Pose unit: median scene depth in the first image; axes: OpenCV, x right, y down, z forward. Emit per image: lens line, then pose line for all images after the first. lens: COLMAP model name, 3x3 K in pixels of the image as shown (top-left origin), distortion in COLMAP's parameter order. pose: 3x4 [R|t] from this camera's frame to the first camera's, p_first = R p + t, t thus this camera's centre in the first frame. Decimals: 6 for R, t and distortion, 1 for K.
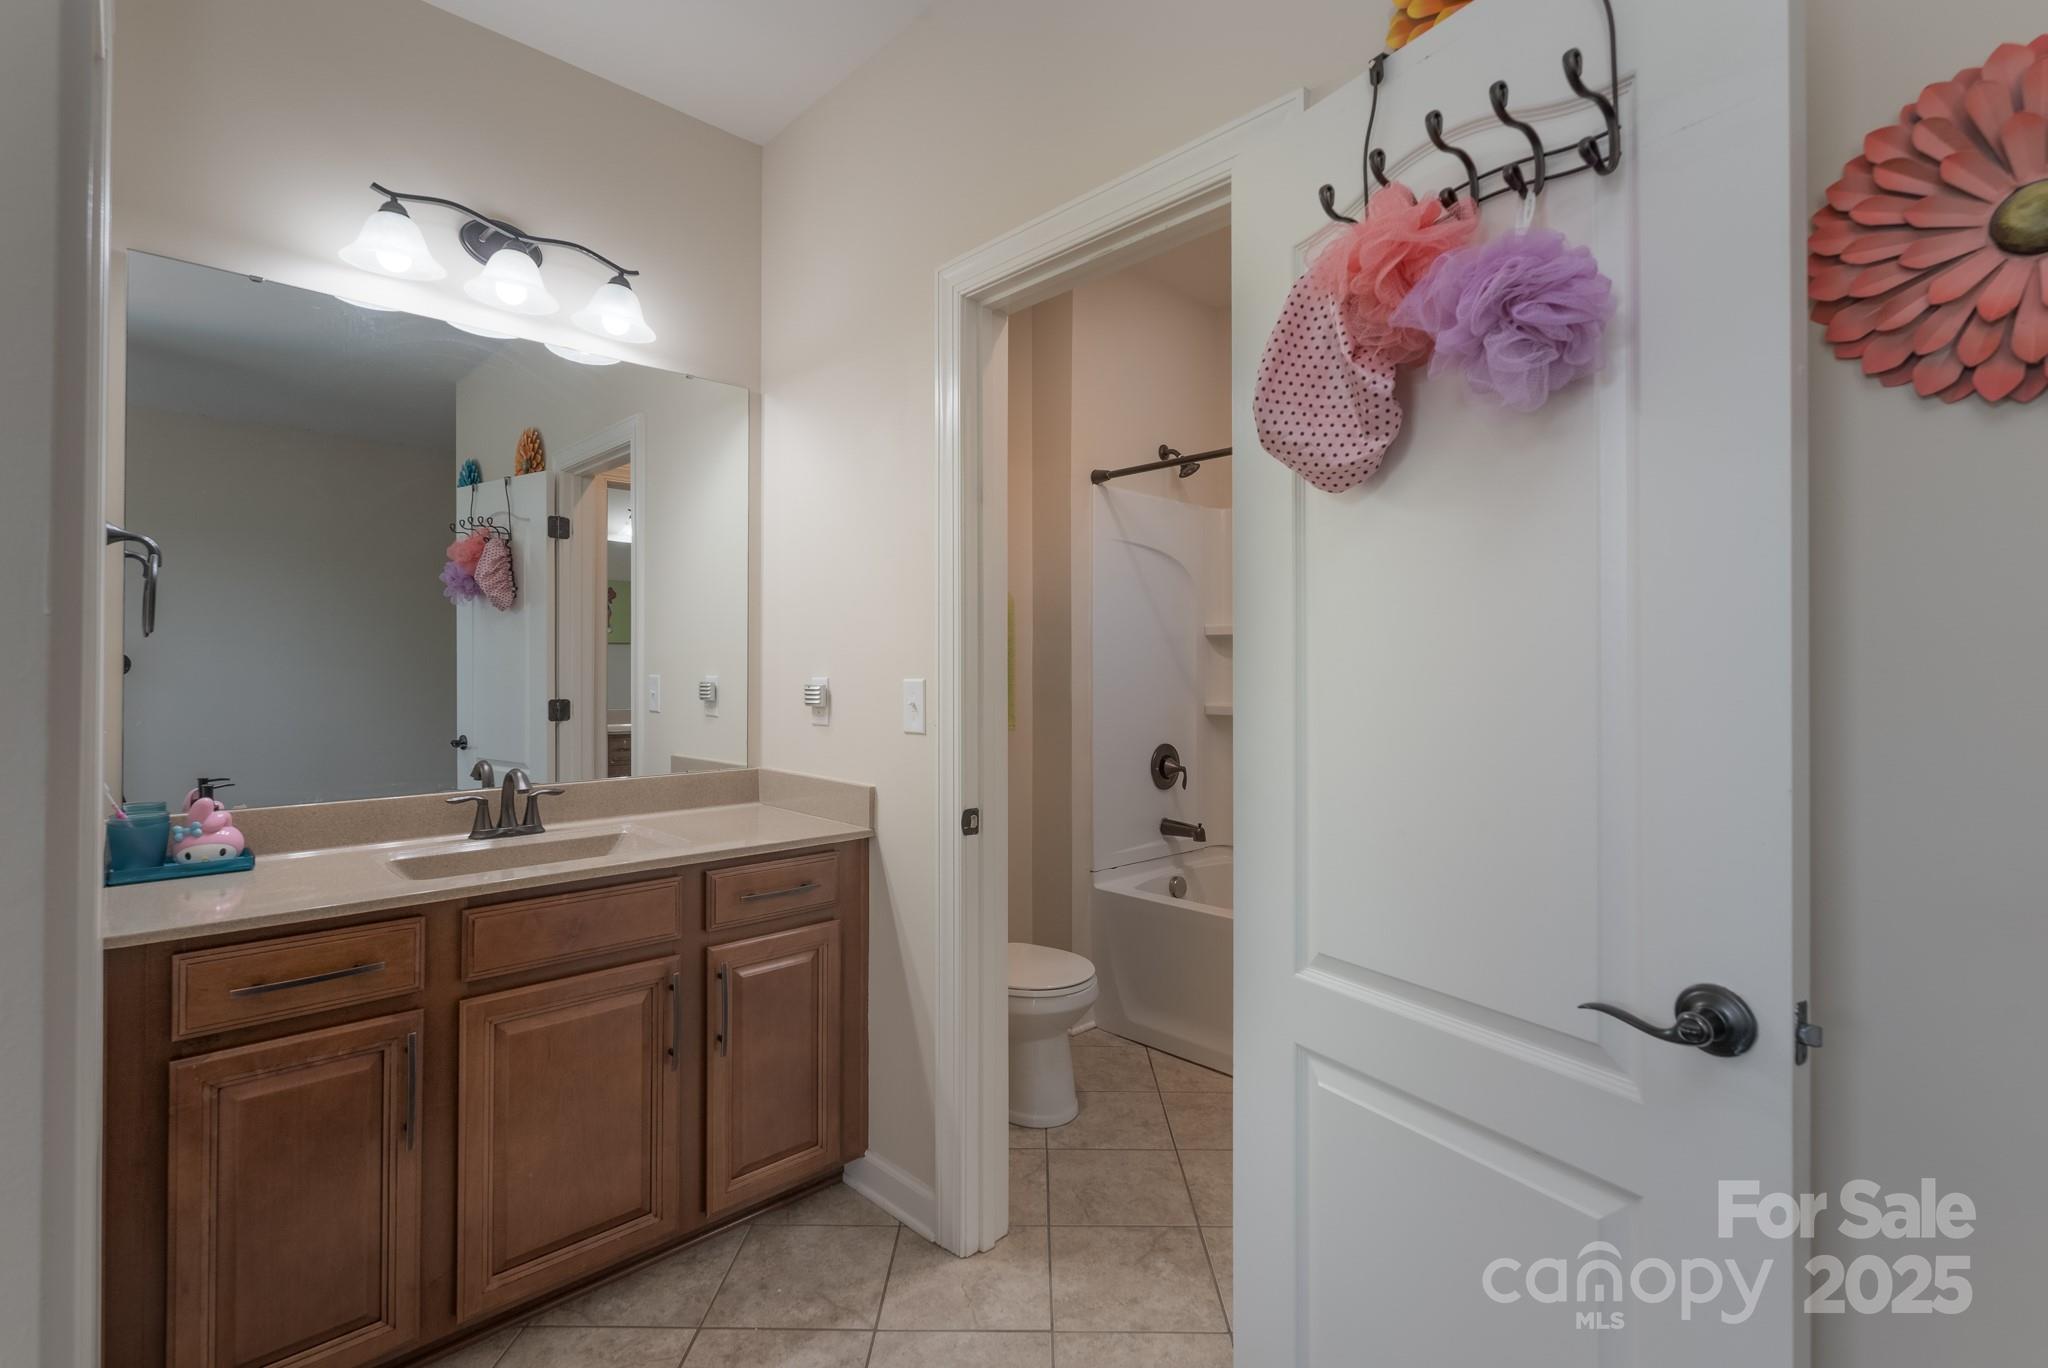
lens RADIAL K [[930.8, 0, 1021.3], [0, 930.8, 672.1], [0, 0, 1]] dist [-0.004269, -0.000772]
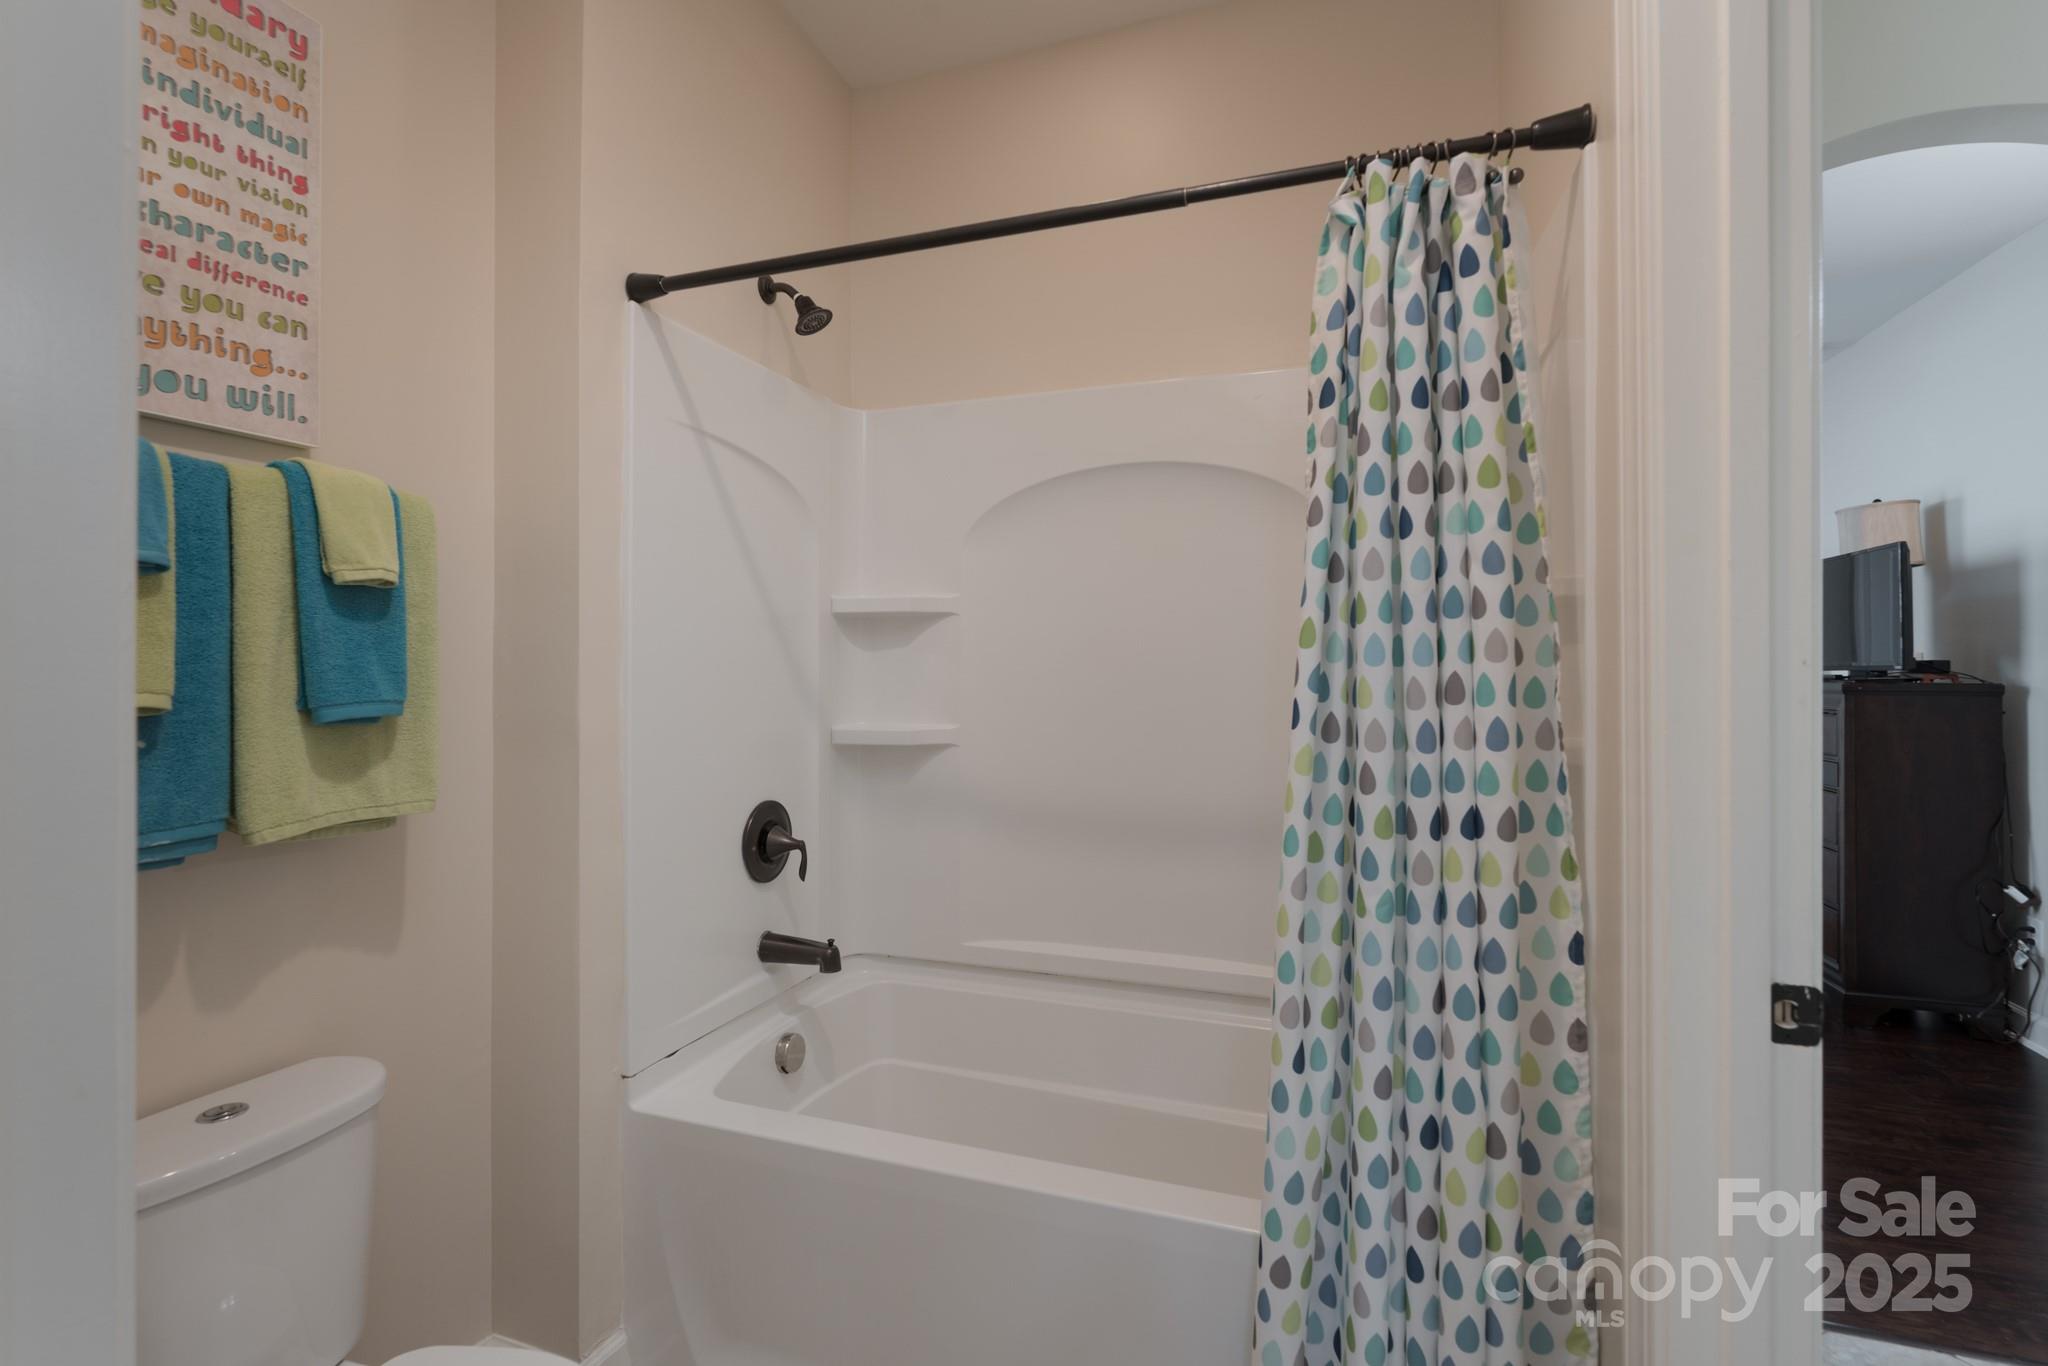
lens RADIAL K [[930.8, 0, 1021.8], [0, 930.8, 677.9], [0, 0, 1]] dist [-0.004269, -0.000772]
pose [[0.900967, 0.002872, 0.433877, 0.047083], [-0.003856, 0.999992, 0.001387, -0.000579], [-0.433870, -0.002922, 0.900971, 0.420960]]
